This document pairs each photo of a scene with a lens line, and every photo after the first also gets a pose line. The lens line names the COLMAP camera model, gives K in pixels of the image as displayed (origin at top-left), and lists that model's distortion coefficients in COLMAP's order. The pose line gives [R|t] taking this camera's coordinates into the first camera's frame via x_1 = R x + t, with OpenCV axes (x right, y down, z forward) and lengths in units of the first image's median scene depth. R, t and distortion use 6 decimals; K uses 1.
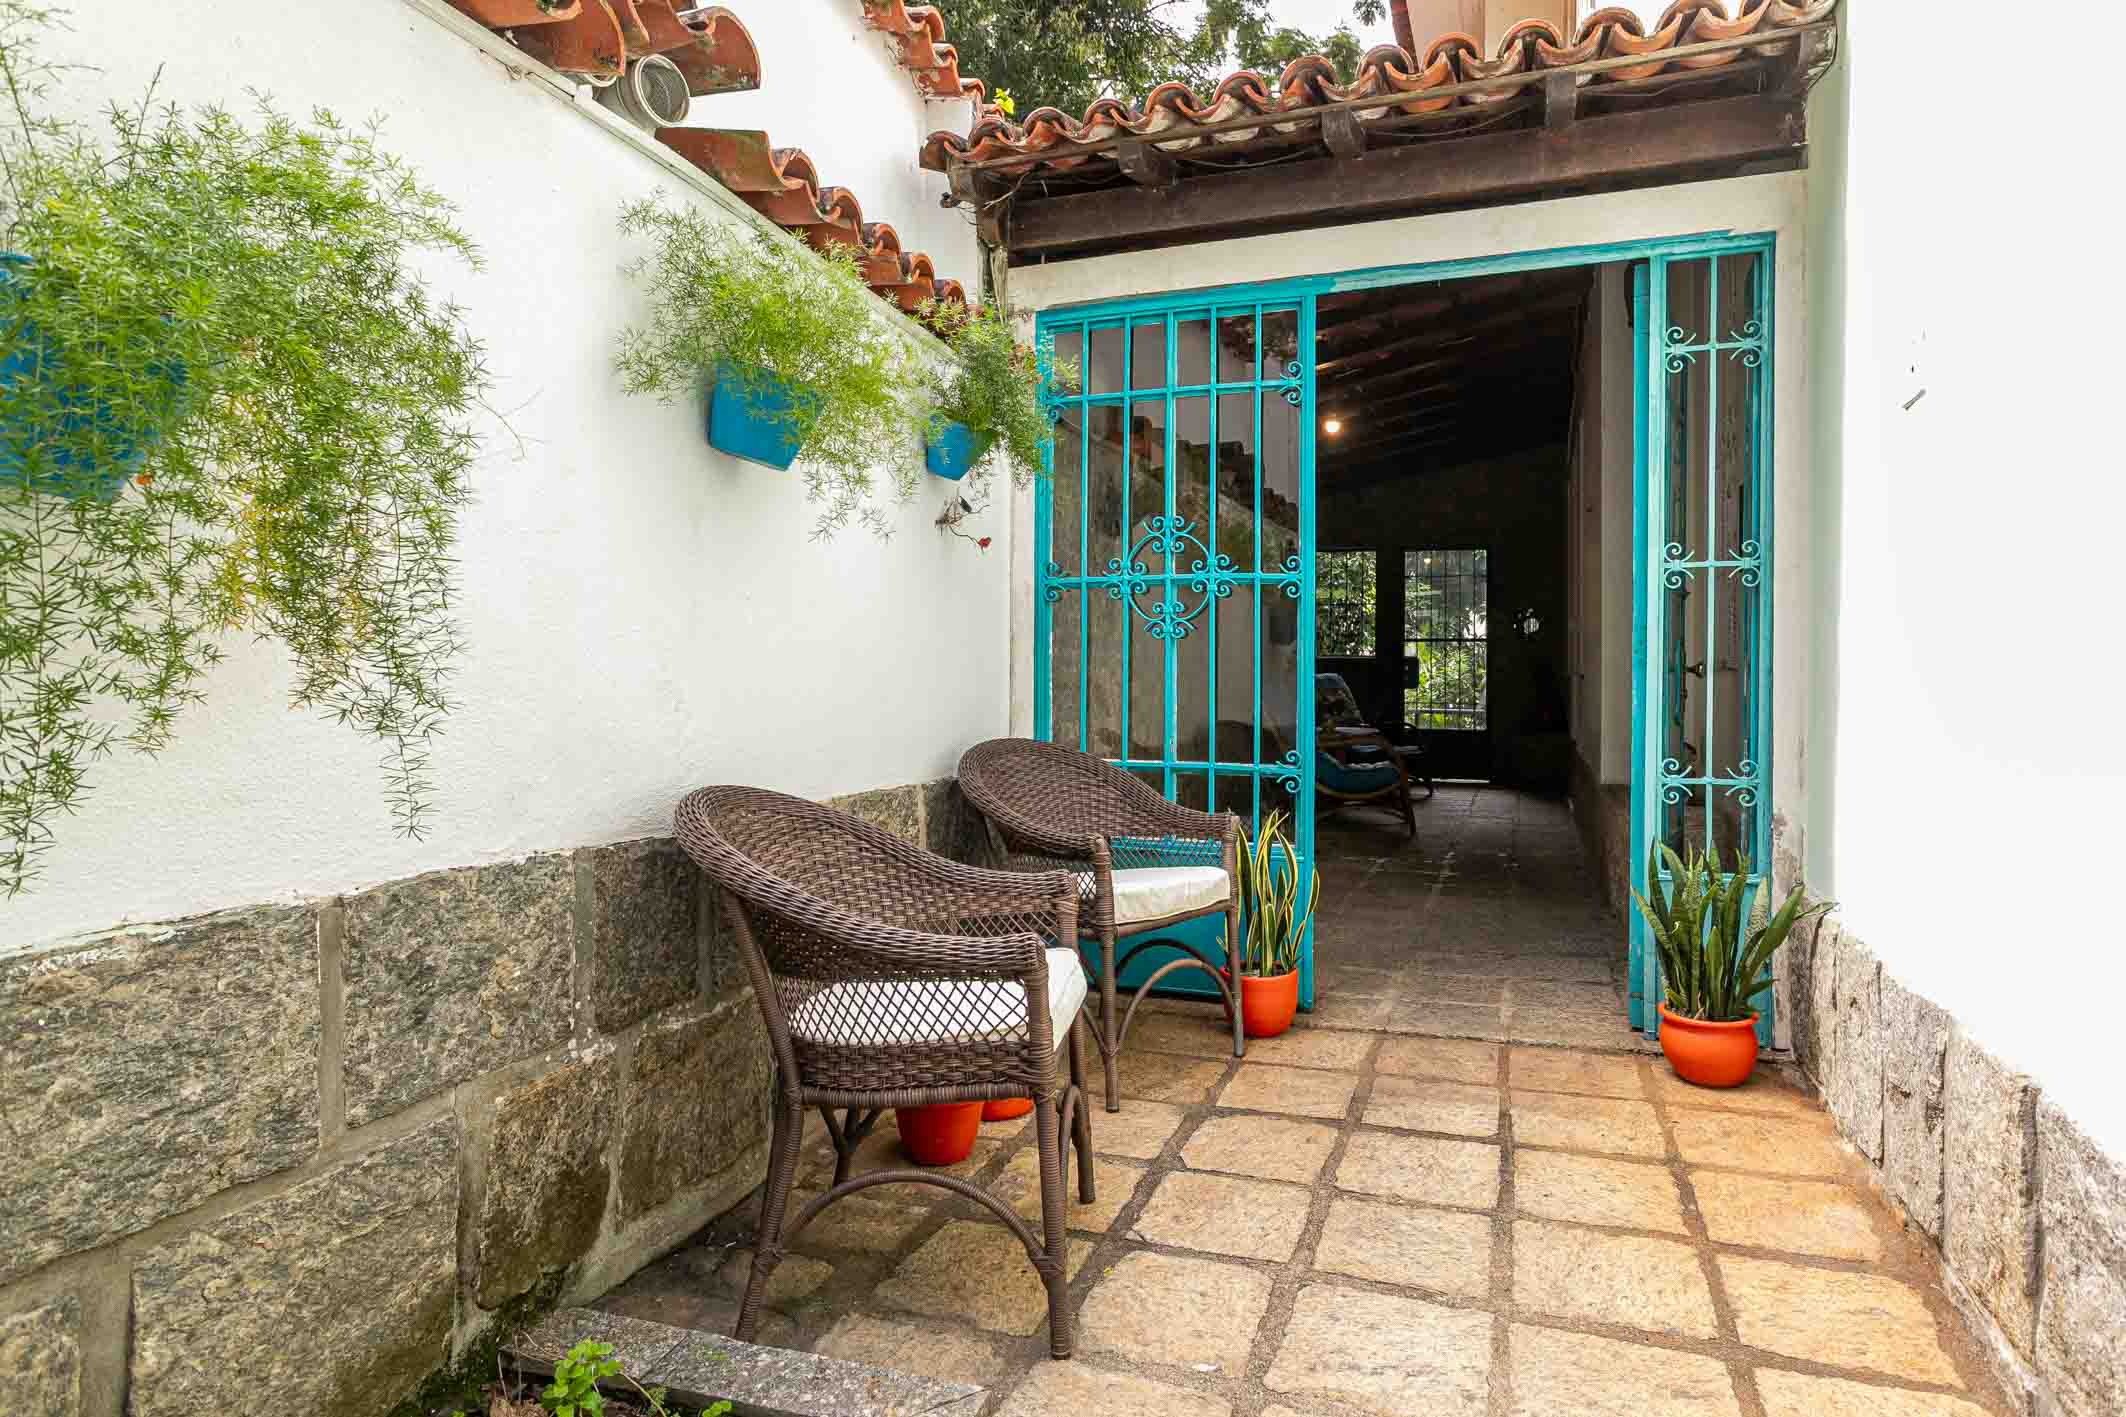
lens RADIAL K [[1212.0, 0, 1056.8], [0, 1212.0, 688.8], [0, 0, 1]] dist [-0.013743, 0.000536]
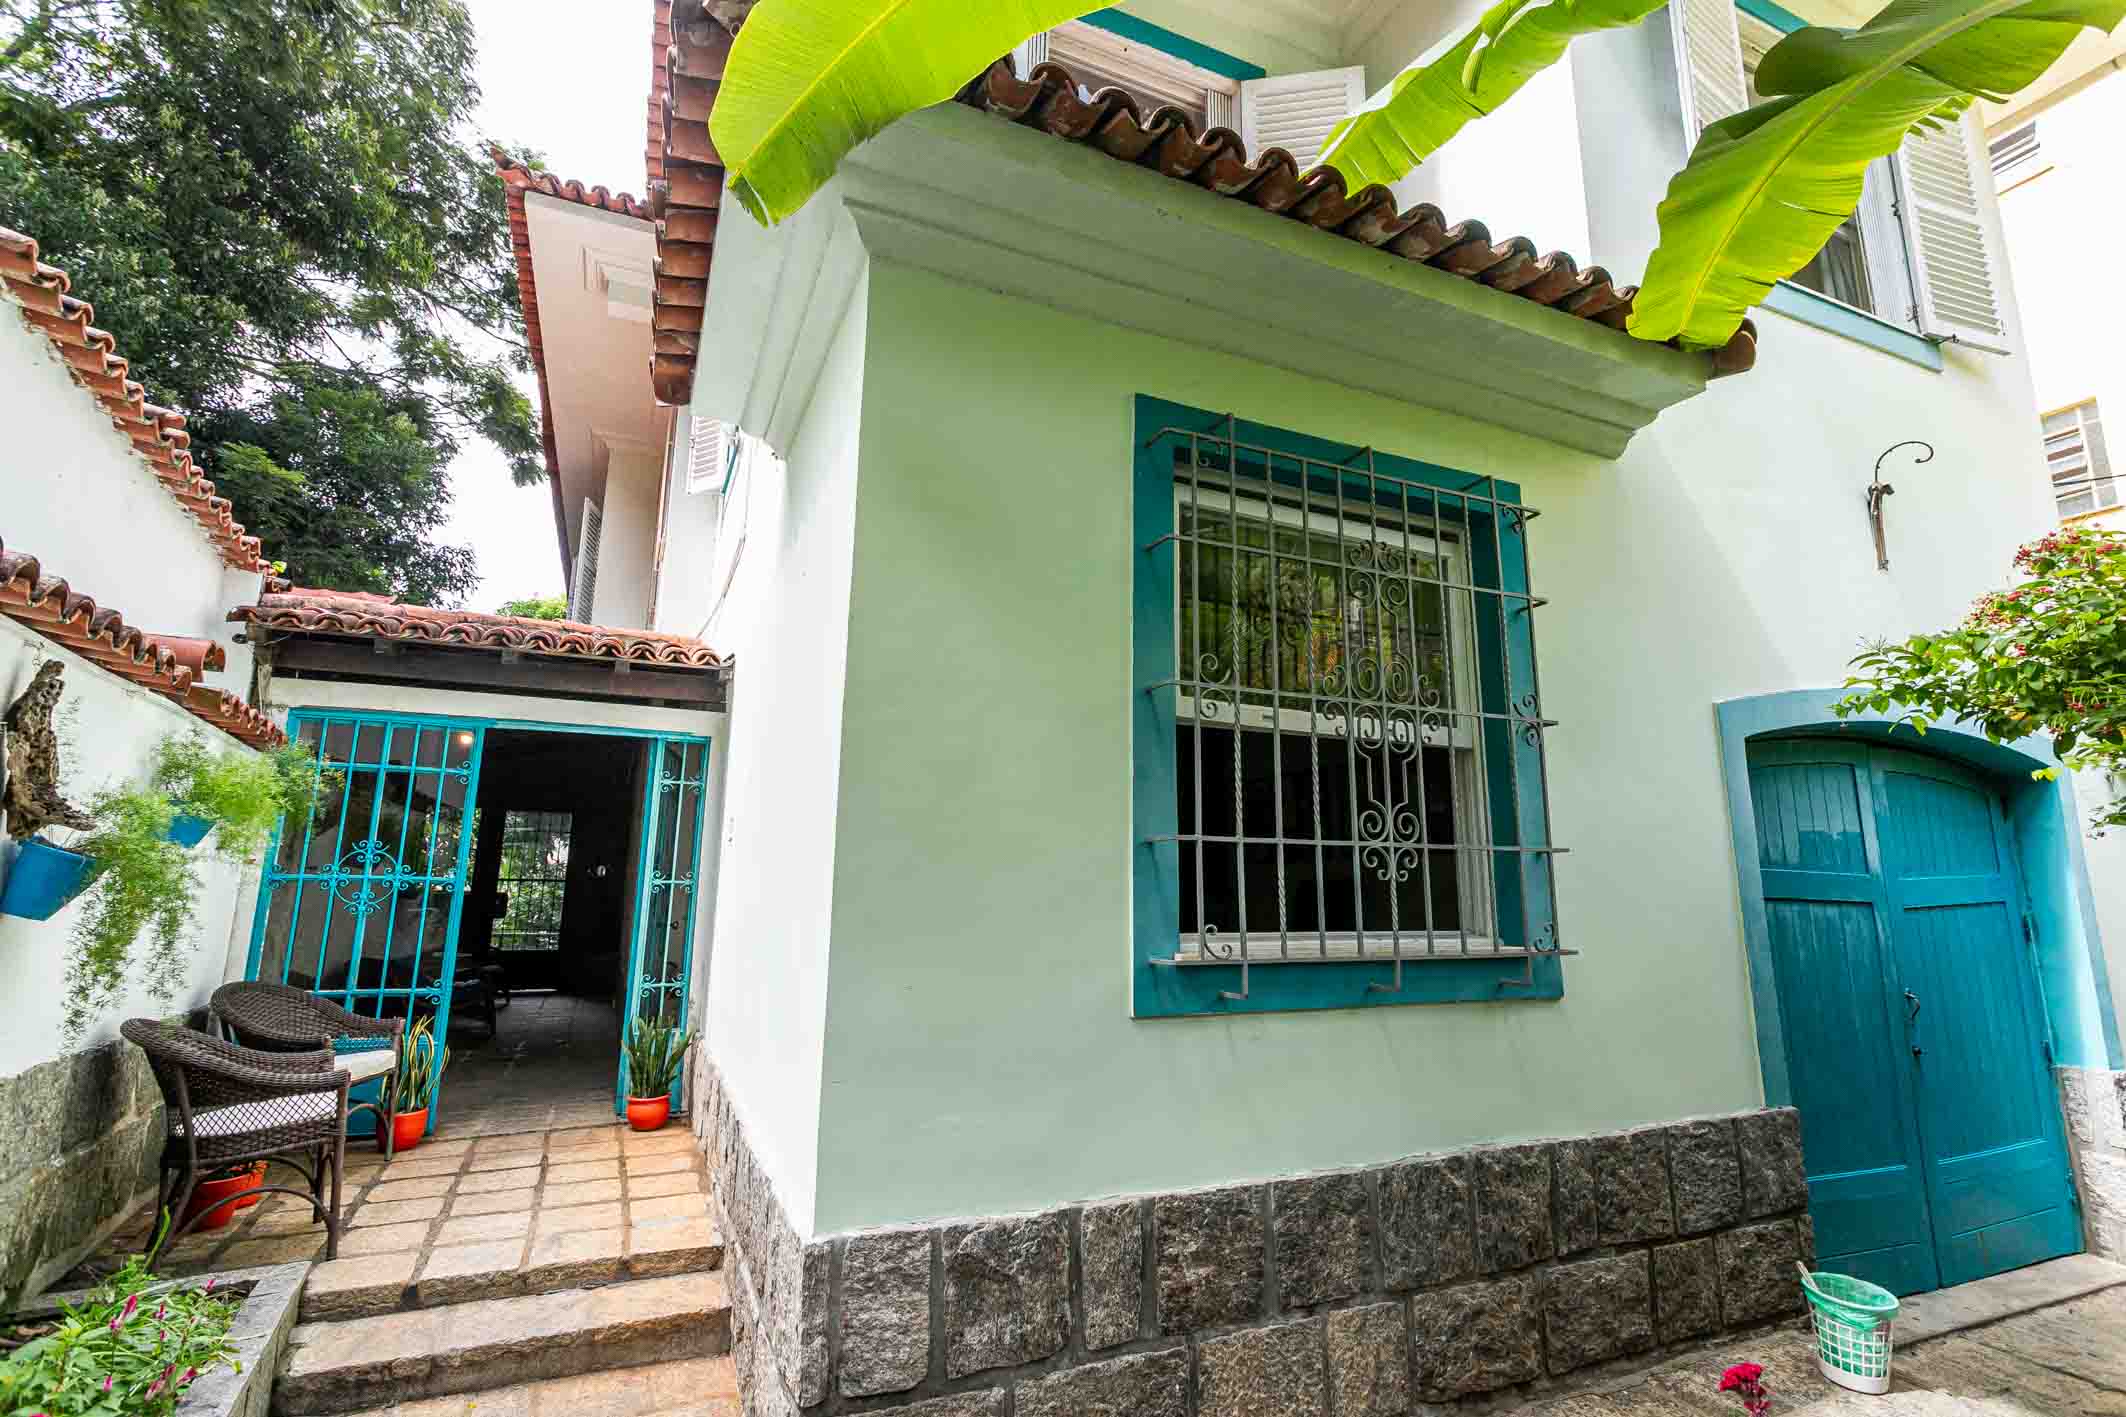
lens RADIAL K [[1008.1, 0, 1074.1], [0, 1008.1, 693.0], [0, 0, 1]] dist [-0.000333, 0.001822]
pose [[0.695990, 0.148334, 0.702564, -0.279094], [-0.001540, 0.978736, -0.205117, -0.063443], [-0.718050, 0.141678, 0.681419, -0.797027]]
